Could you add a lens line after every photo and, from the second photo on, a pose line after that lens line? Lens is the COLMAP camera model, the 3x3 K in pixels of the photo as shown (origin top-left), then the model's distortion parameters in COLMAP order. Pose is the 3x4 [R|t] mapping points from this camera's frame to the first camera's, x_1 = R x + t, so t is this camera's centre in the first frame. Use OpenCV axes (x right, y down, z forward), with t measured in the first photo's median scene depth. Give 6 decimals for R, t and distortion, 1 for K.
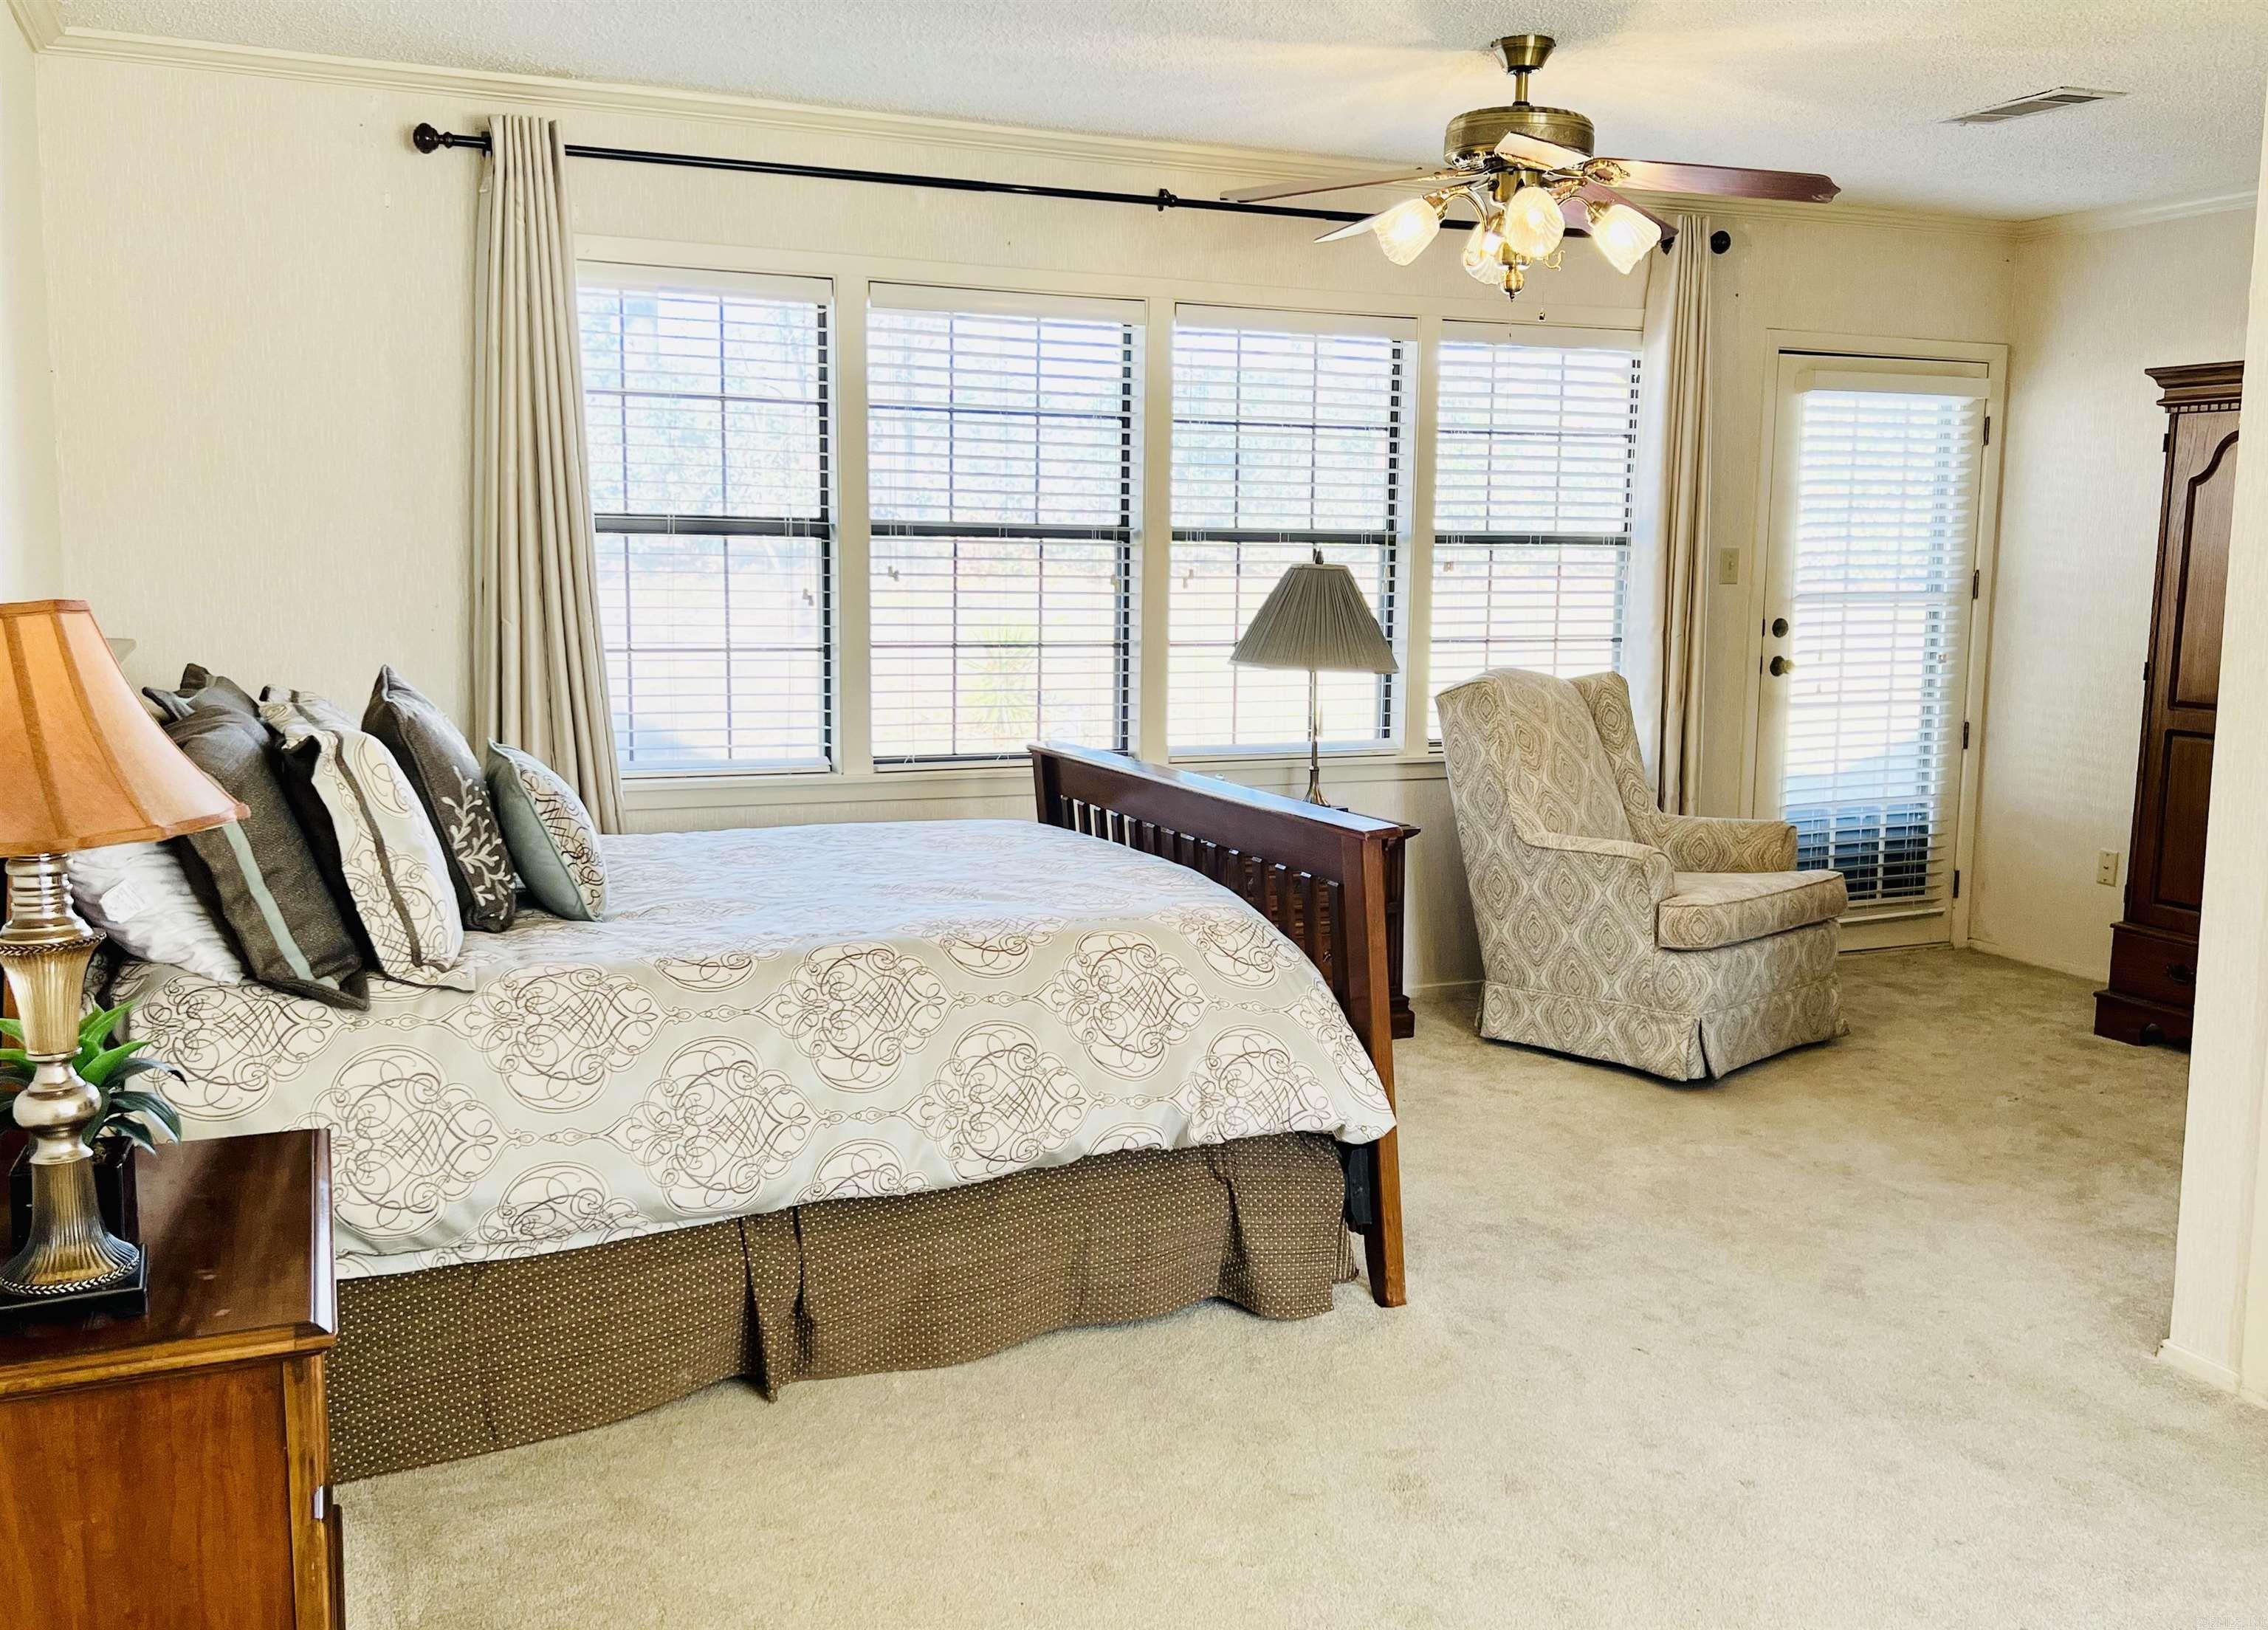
lens RADIAL K [[1956.2, 0, 1134.0], [0, 1956.2, 815.0], [0, 0, 1]] dist [-0.002612, -0.004038]
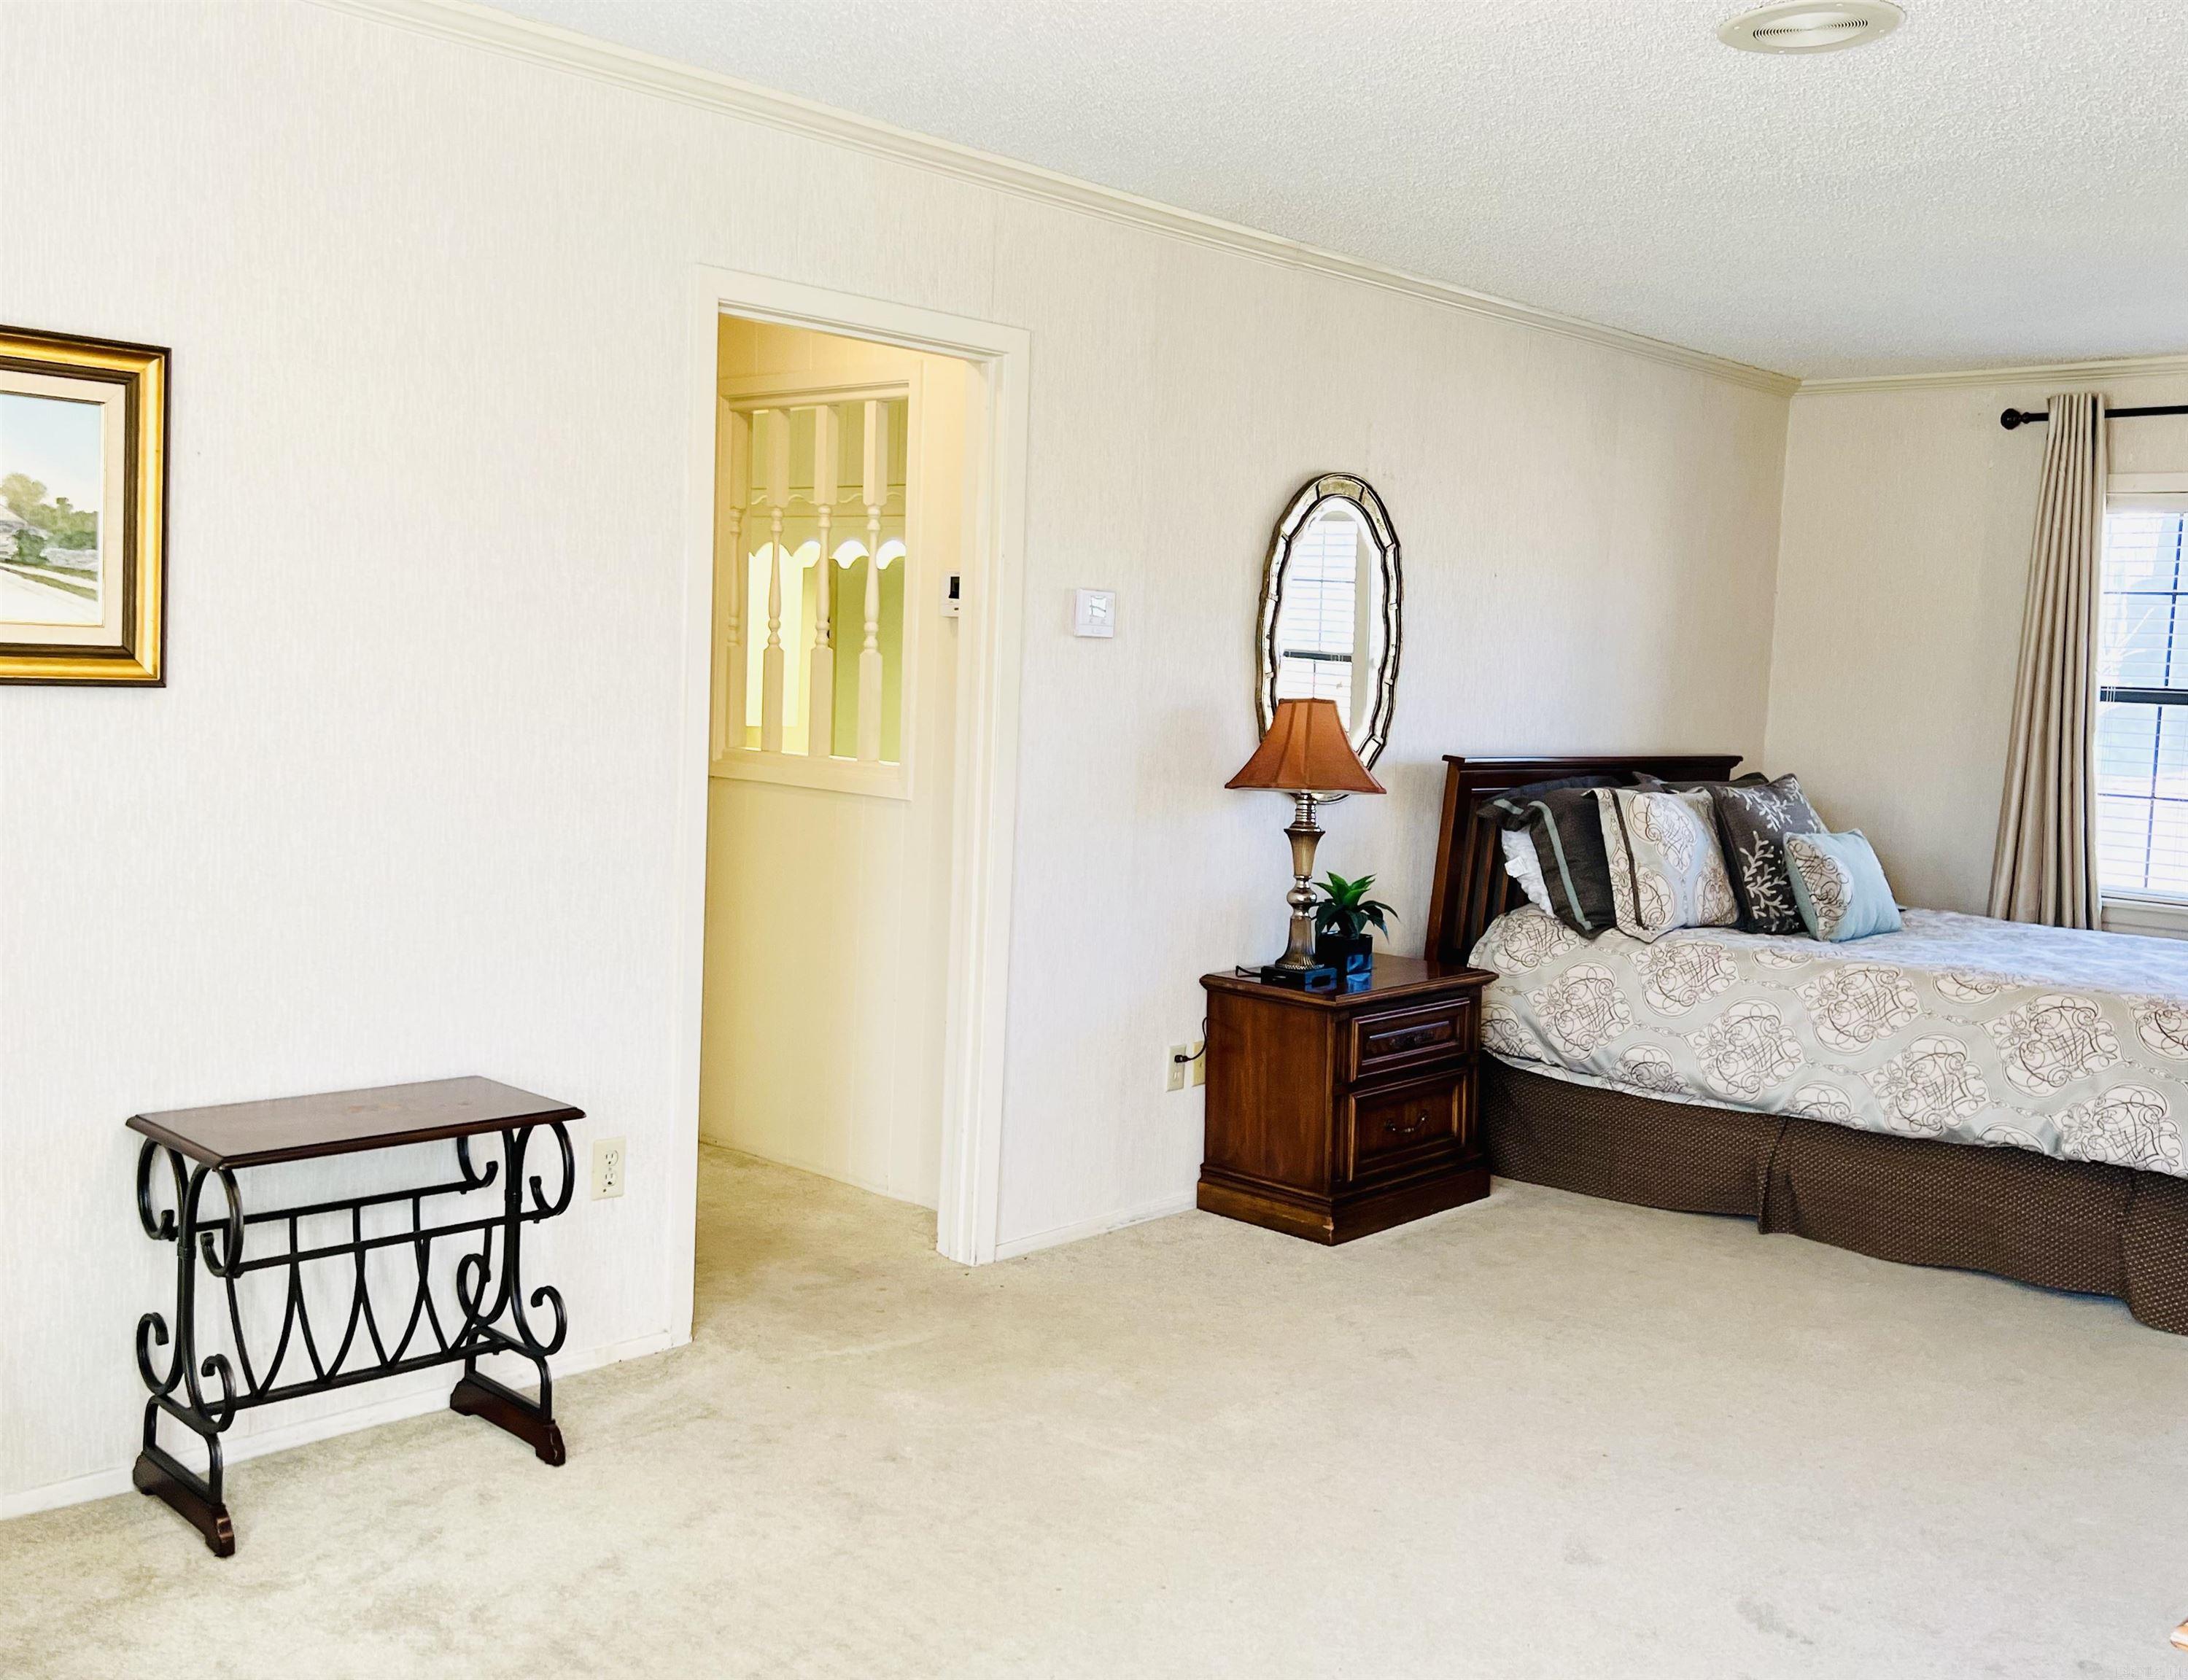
lens RADIAL K [[2053.8, 0, 1094.0], [0, 2053.8, 840.0], [0, 0, 1]] dist [-0.000068, -0.000684]
pose [[0.365763, 0.084153, -0.926896, 1.092813], [-0.162500, 0.986381, 0.025429, 0.029662], [0.916412, 0.141319, 0.374456, -0.155864]]
